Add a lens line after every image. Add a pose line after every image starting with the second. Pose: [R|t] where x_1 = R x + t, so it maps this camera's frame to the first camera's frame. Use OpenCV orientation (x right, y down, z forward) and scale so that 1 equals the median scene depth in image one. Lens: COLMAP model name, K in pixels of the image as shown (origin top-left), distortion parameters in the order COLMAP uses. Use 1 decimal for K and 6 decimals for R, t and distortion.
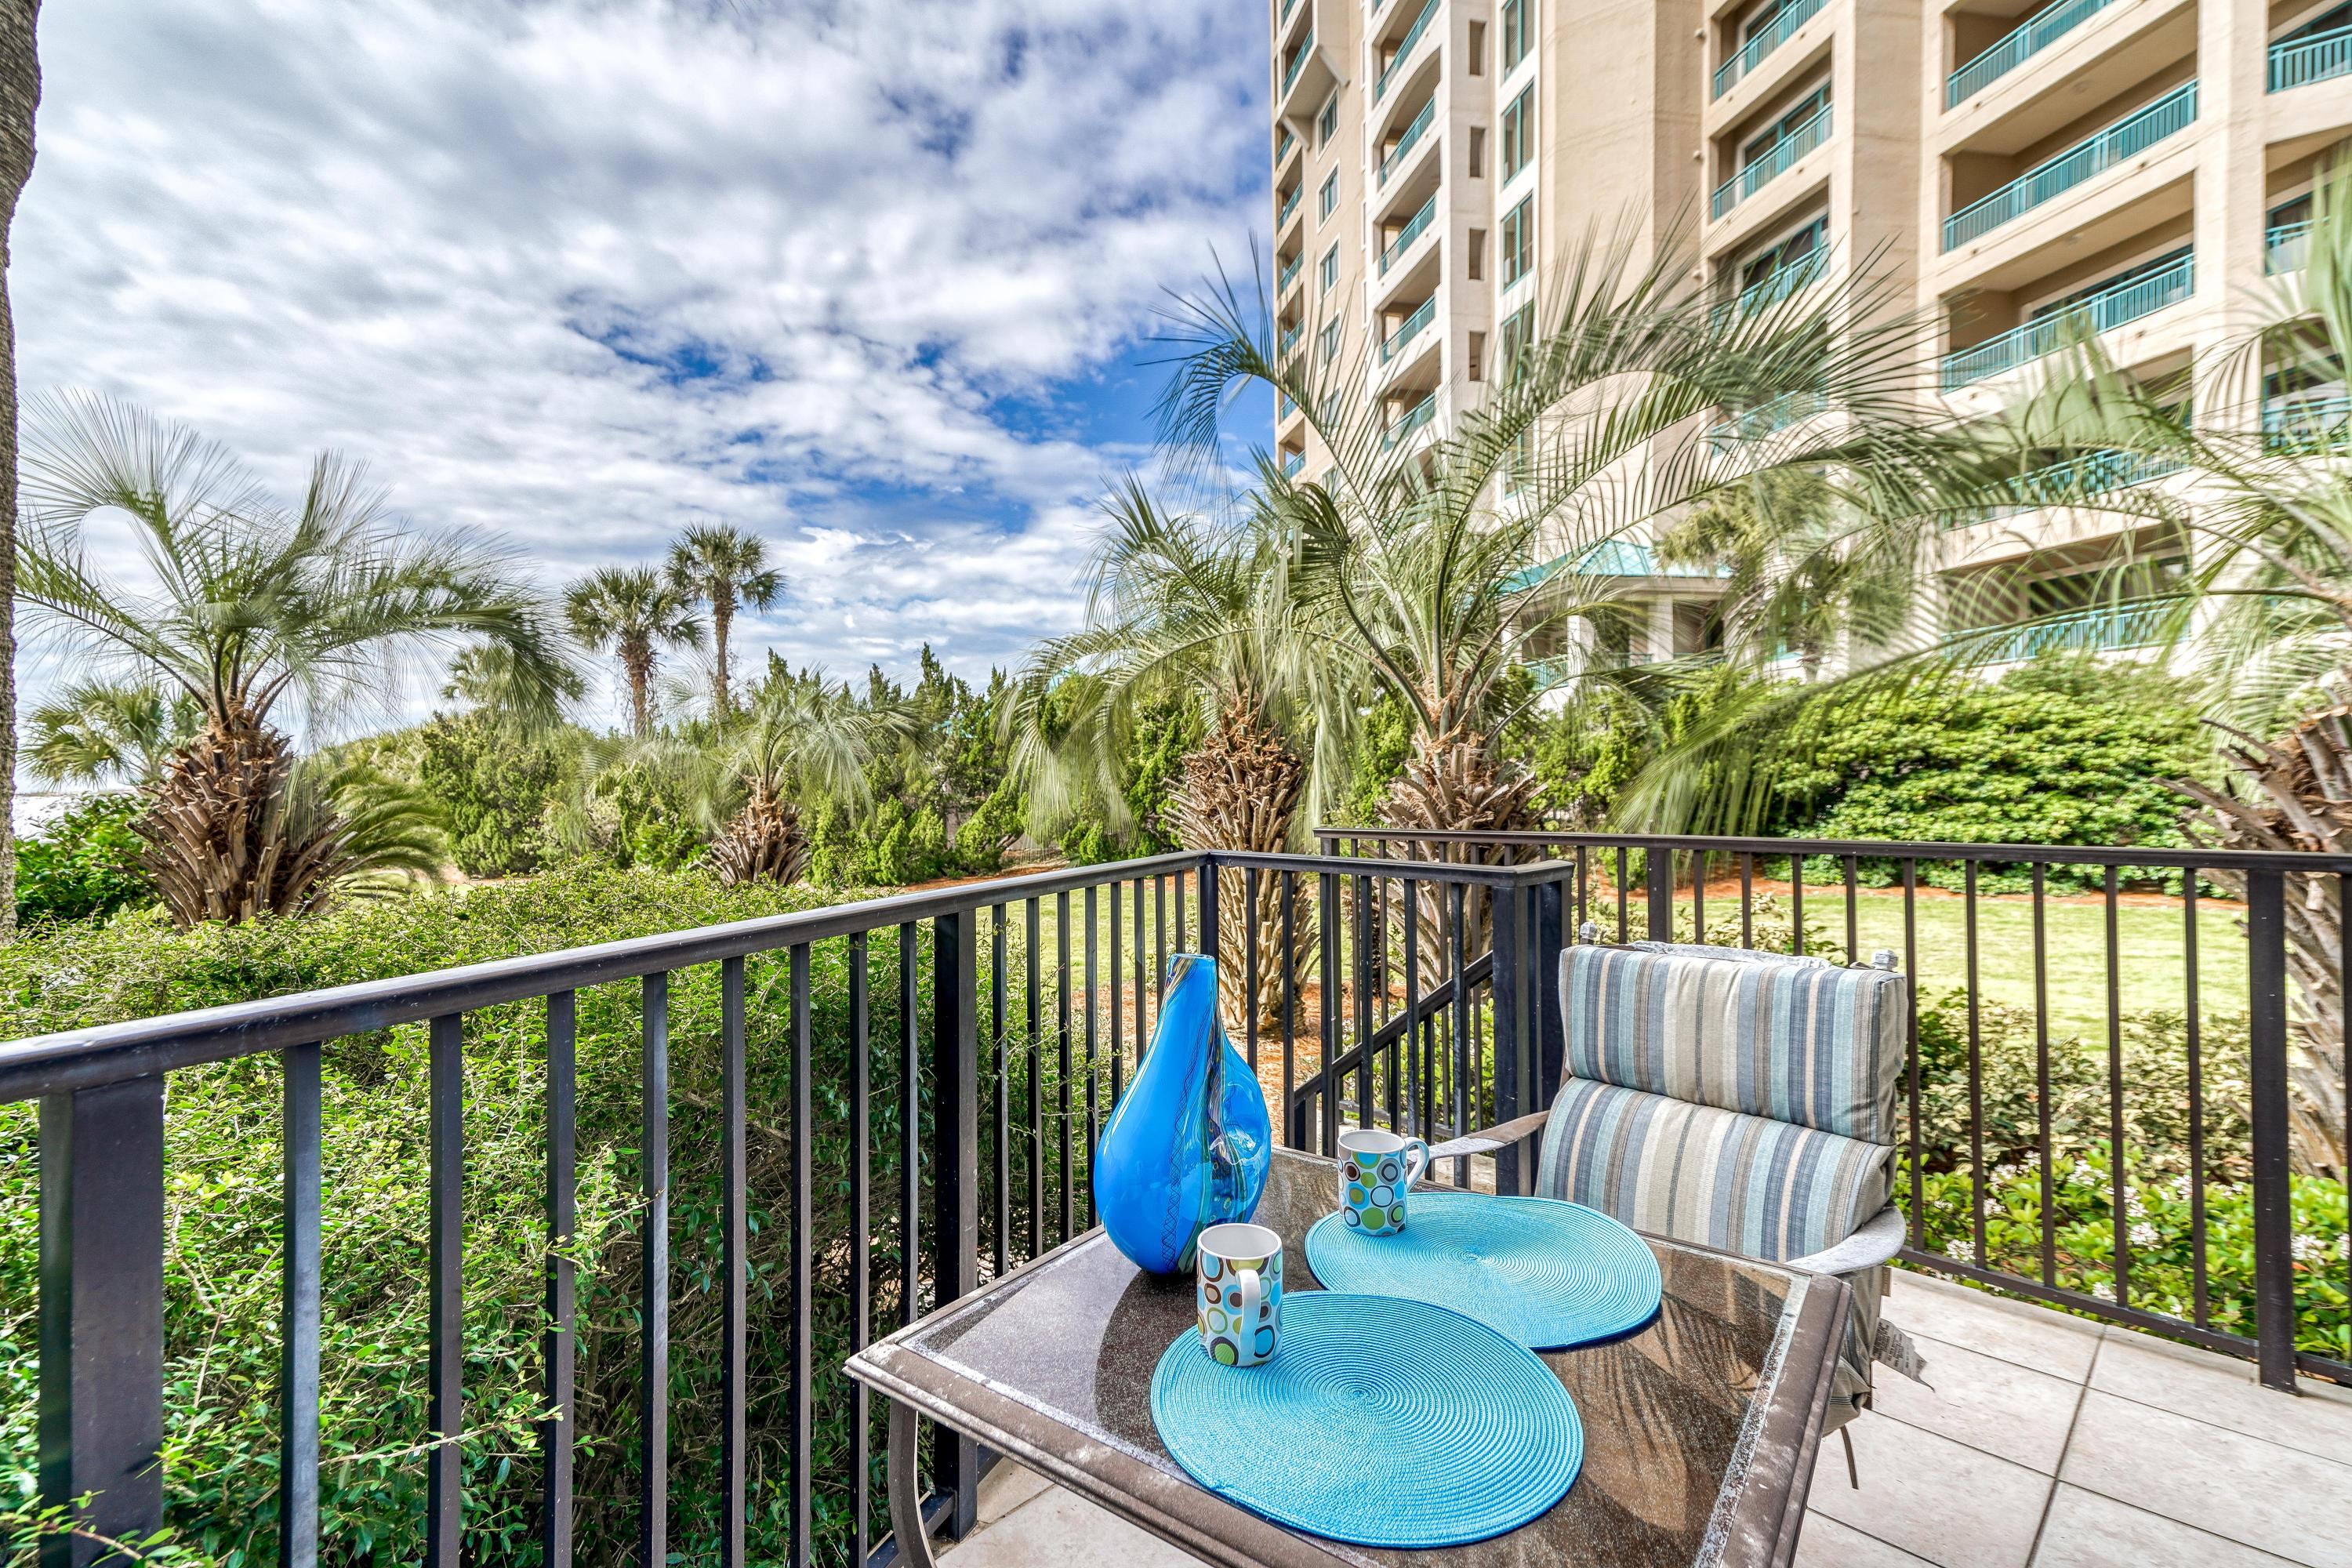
lens RADIAL K [[1082.5, 0, 1184.4], [0, 1082.5, 772.1], [0, 0, 1]] dist [0.020774, -0.001751]
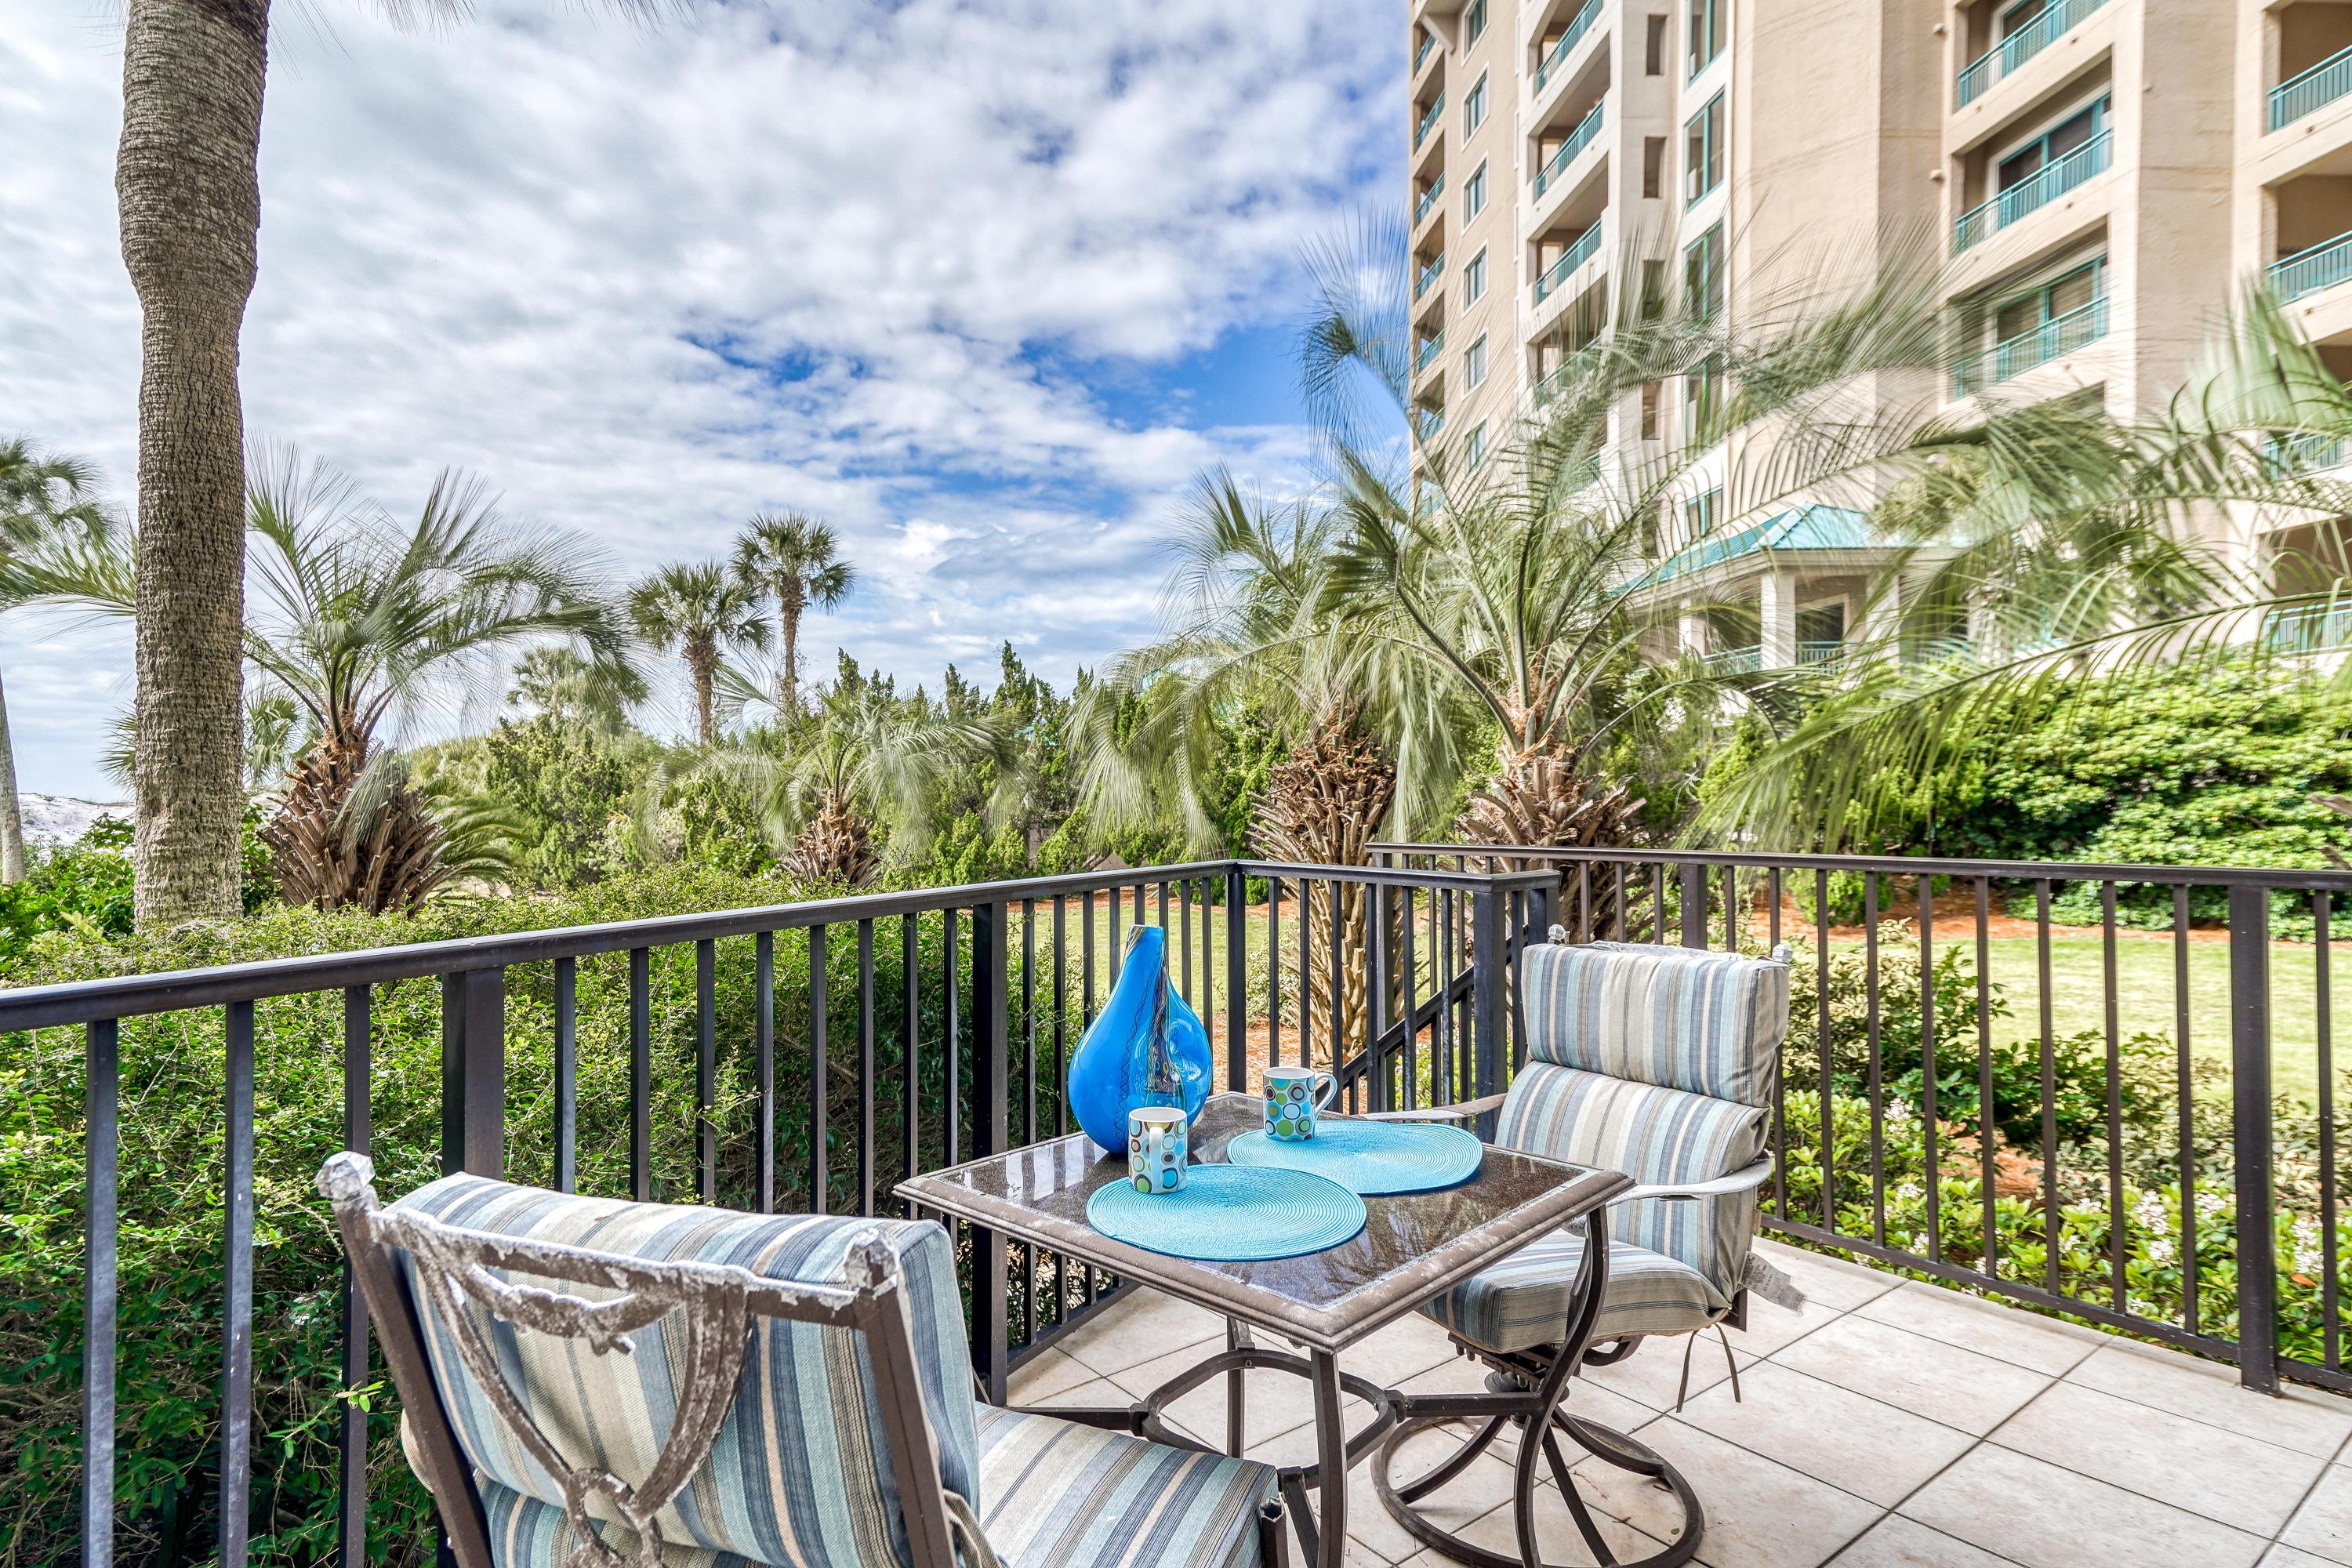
lens RADIAL K [[1254.0, 0, 1160.8], [0, 1254.0, 785.7], [0, 0, 1]] dist [0.018408, 0.000349]
pose [[0.993516, 0.003172, -0.113648, 0.009981], [-0.003015, 0.999994, 0.001556, -0.000324], [0.113652, -0.001203, 0.993520, -0.026975]]
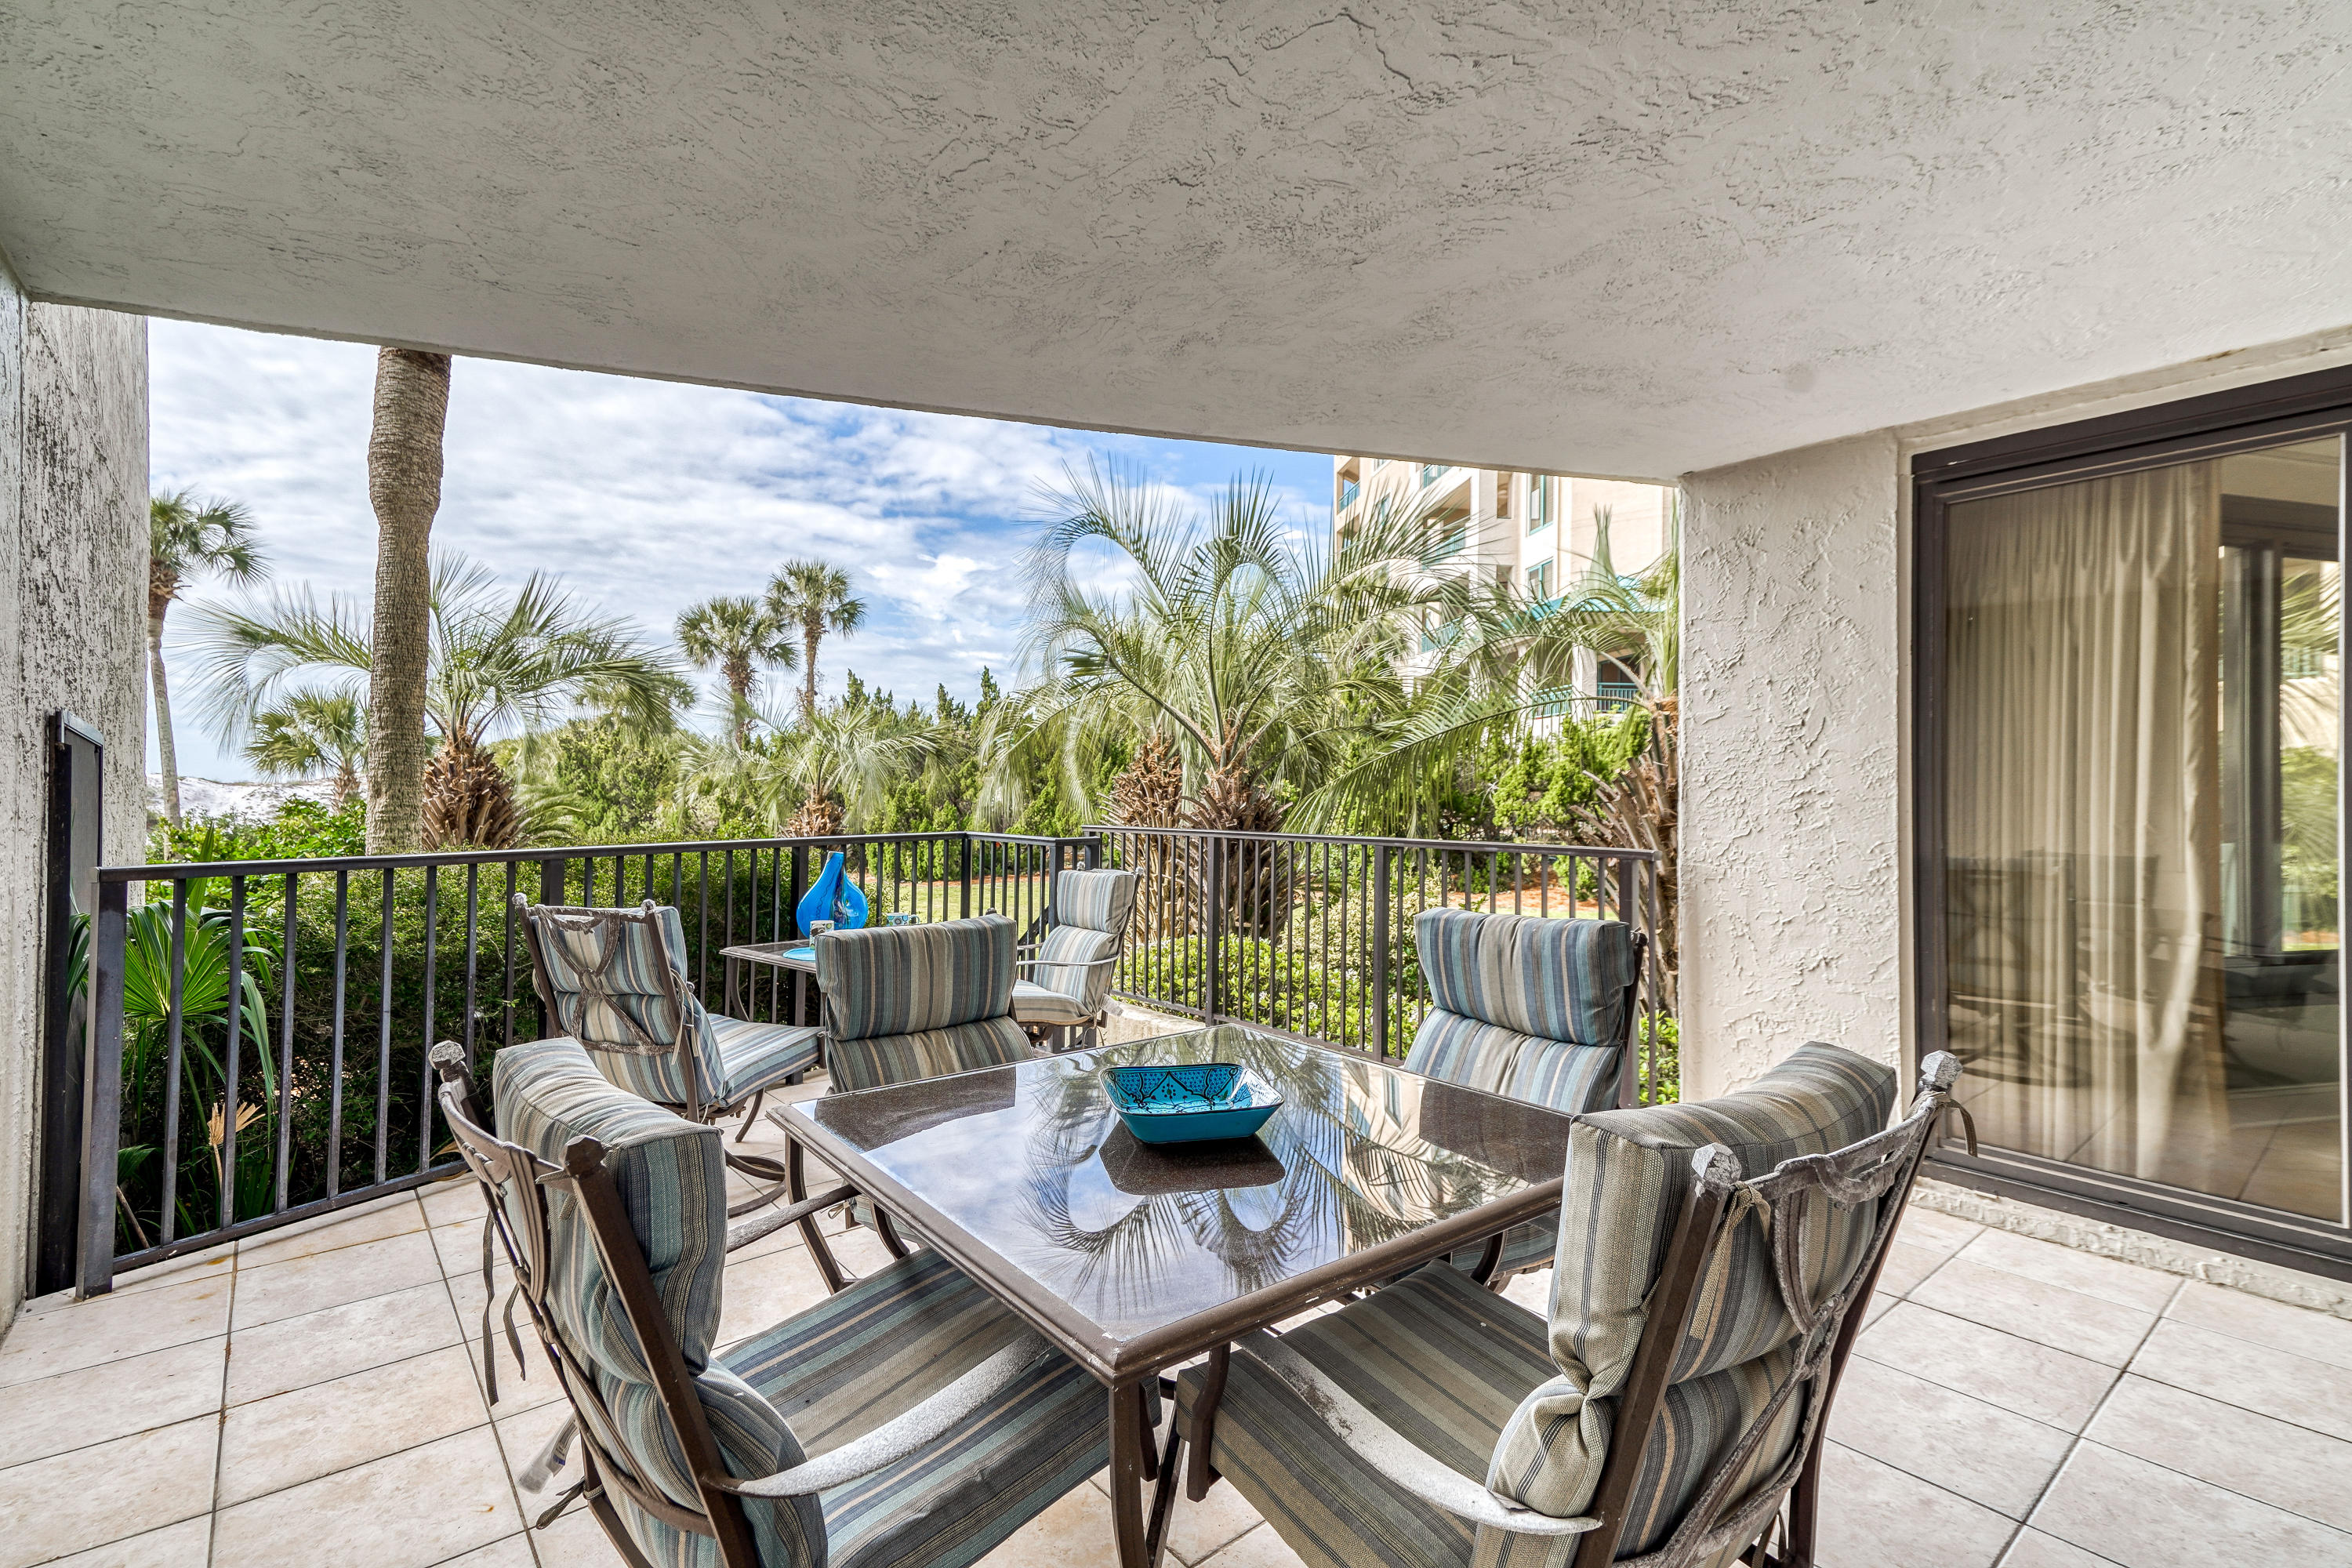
lens RADIAL K [[1082.5, 0, 1181.4], [0, 1082.5, 760.7], [0, 0, 1]] dist [0.020774, -0.001751]
pose [[0.996264, 0.019649, -0.084094, 0.068178], [-0.021409, 0.999569, -0.020077, -0.003184], [0.083663, 0.021803, 0.996256, -0.112314]]
